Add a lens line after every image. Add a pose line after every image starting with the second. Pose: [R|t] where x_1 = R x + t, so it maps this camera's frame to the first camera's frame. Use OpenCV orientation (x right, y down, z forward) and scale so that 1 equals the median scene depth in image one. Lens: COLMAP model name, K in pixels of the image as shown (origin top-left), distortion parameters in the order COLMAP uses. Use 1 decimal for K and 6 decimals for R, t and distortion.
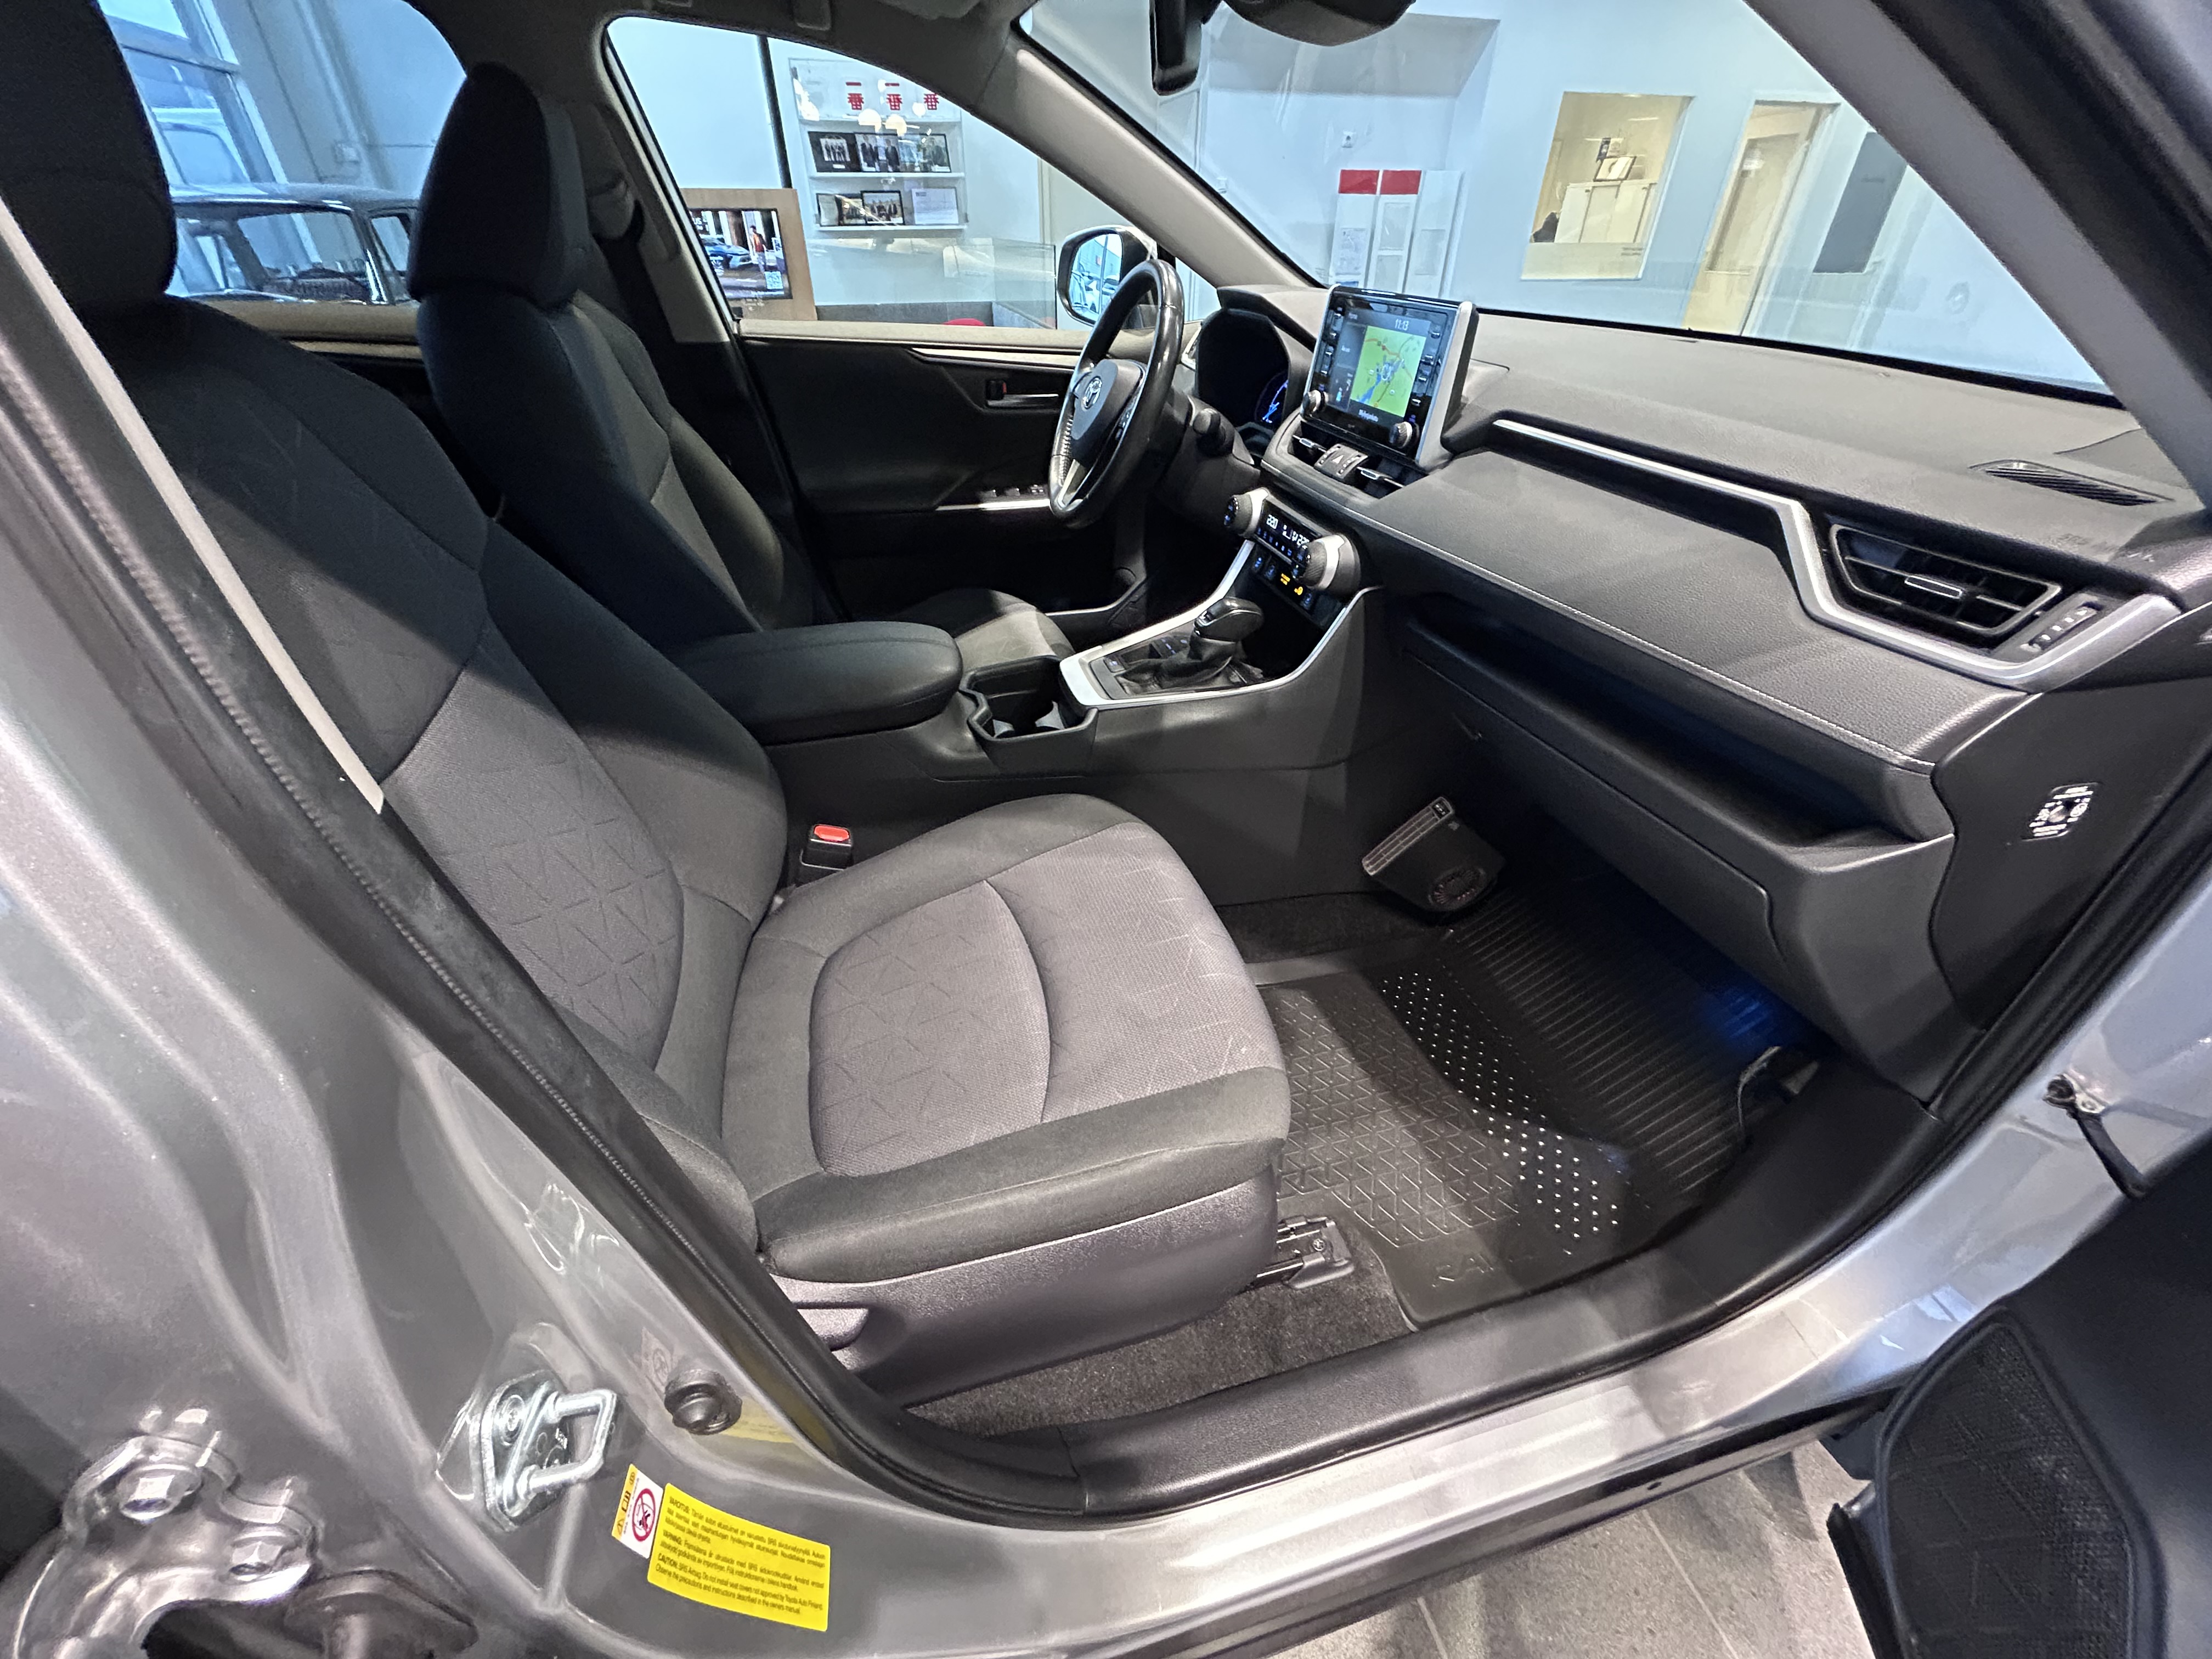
lens RADIAL K [[882.9, 0, 1107.7], [0, 882.9, 821.1], [0, 0, 1]] dist [-0.000738, 0.000533]
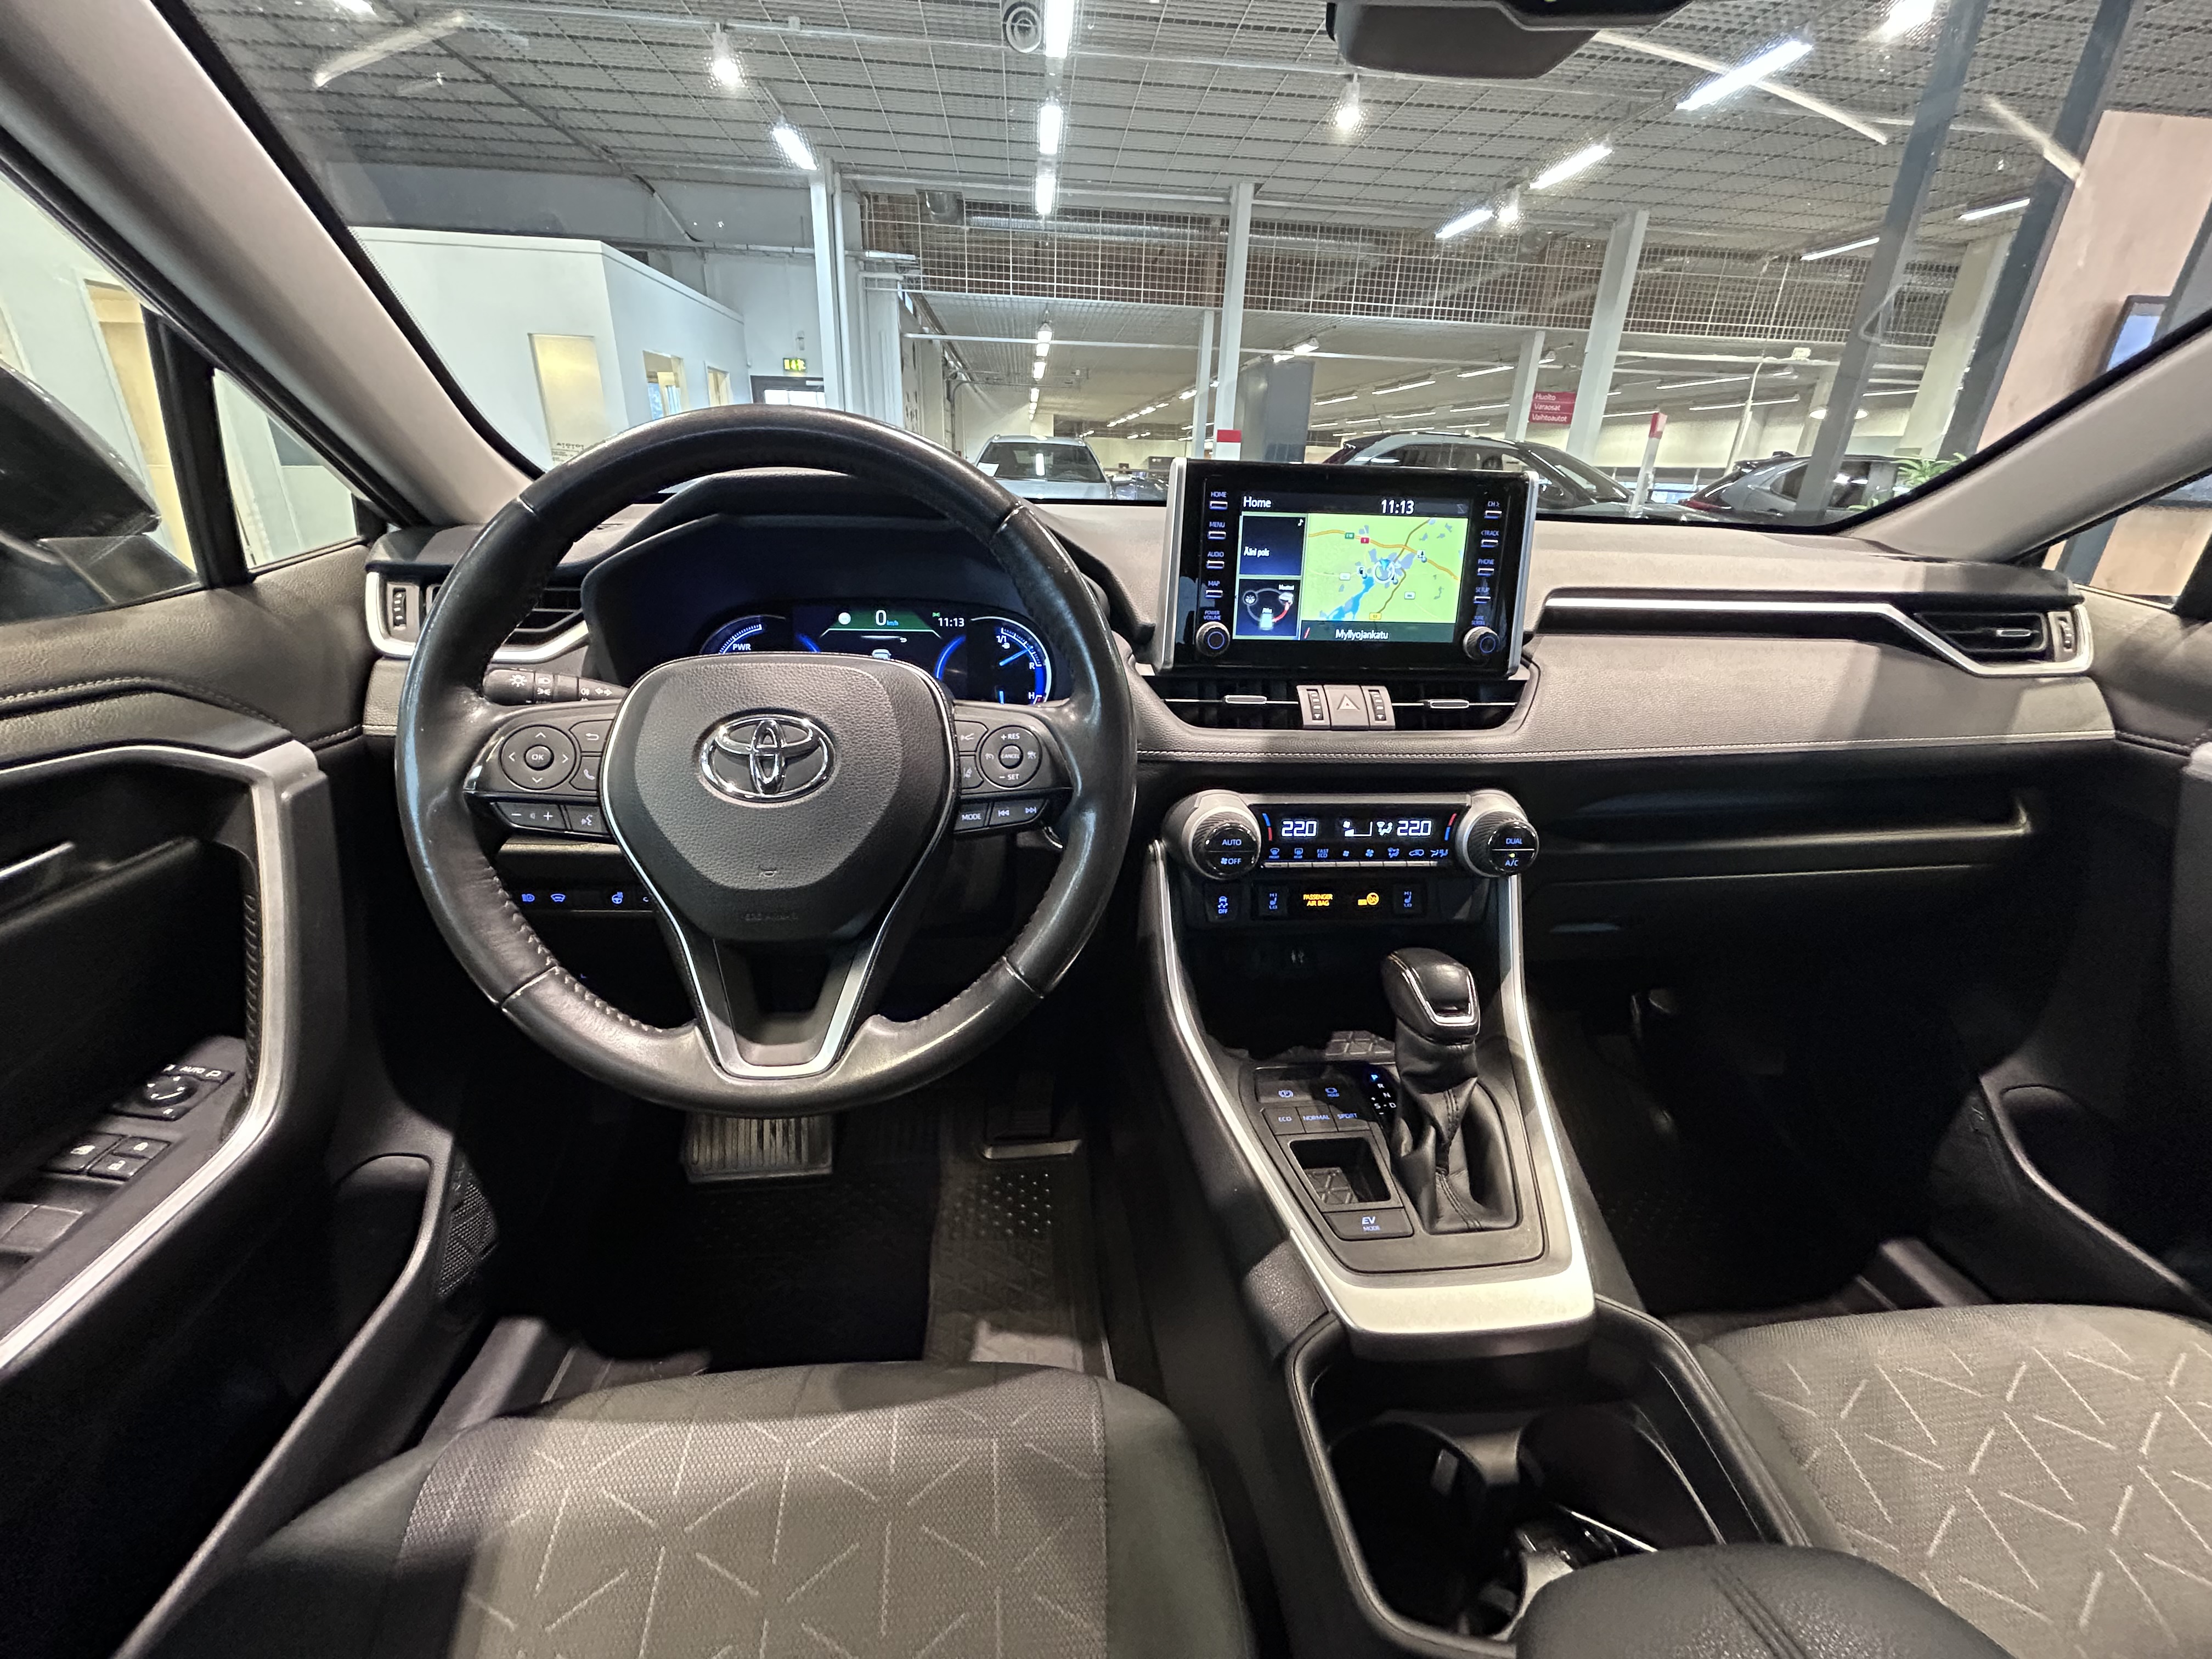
lens RADIAL K [[882.9, 0, 1107.7], [0, 882.9, 821.1], [0, 0, 1]] dist [-0.000738, 0.000533]
pose [[0.167446, -0.373894, 0.912231, -0.387835], [0.528297, 0.815261, 0.237176, -0.579771], [-0.832385, 0.442215, 0.334039, 0.957094]]
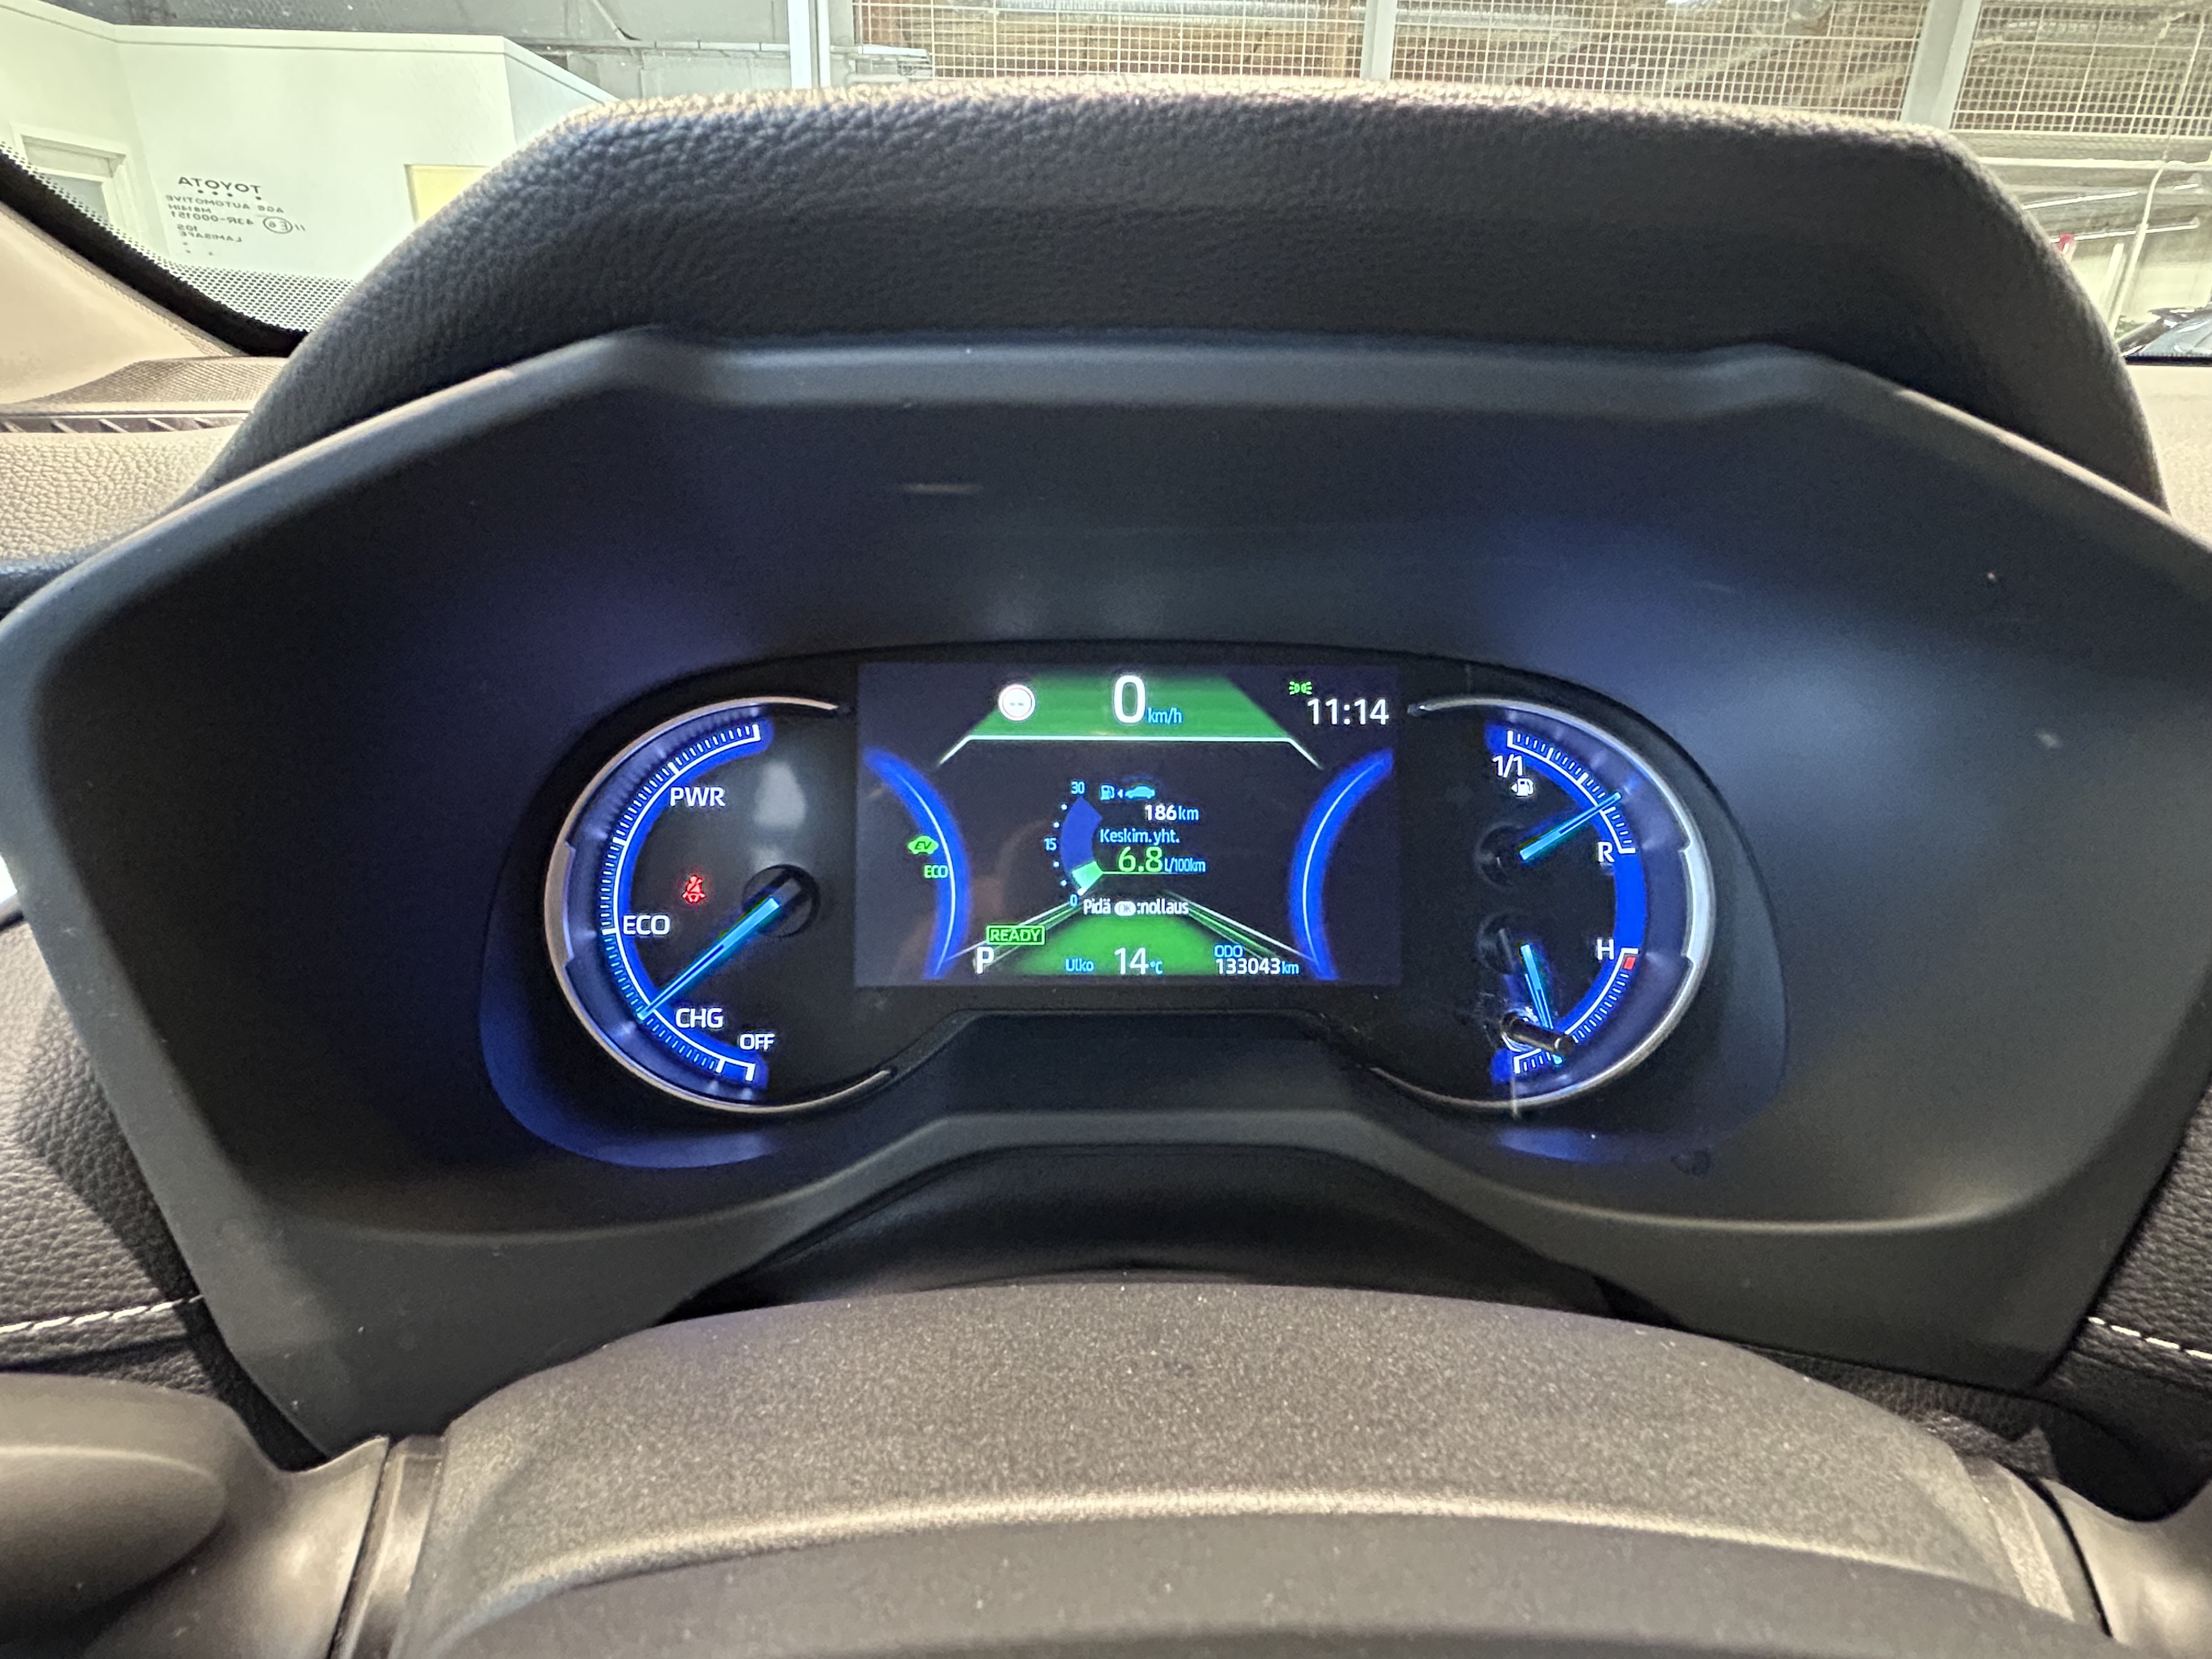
lens RADIAL K [[1217.4, 0, 1076.9], [0, 1217.4, 776.2], [0, 0, 1]] dist [0.002524, -0.000142]
pose [[0.237088, -0.337198, 0.911091, 0.017638], [0.531325, 0.830145, 0.168976, -0.688437], [-0.813316, 0.444023, 0.375979, 1.187171]]
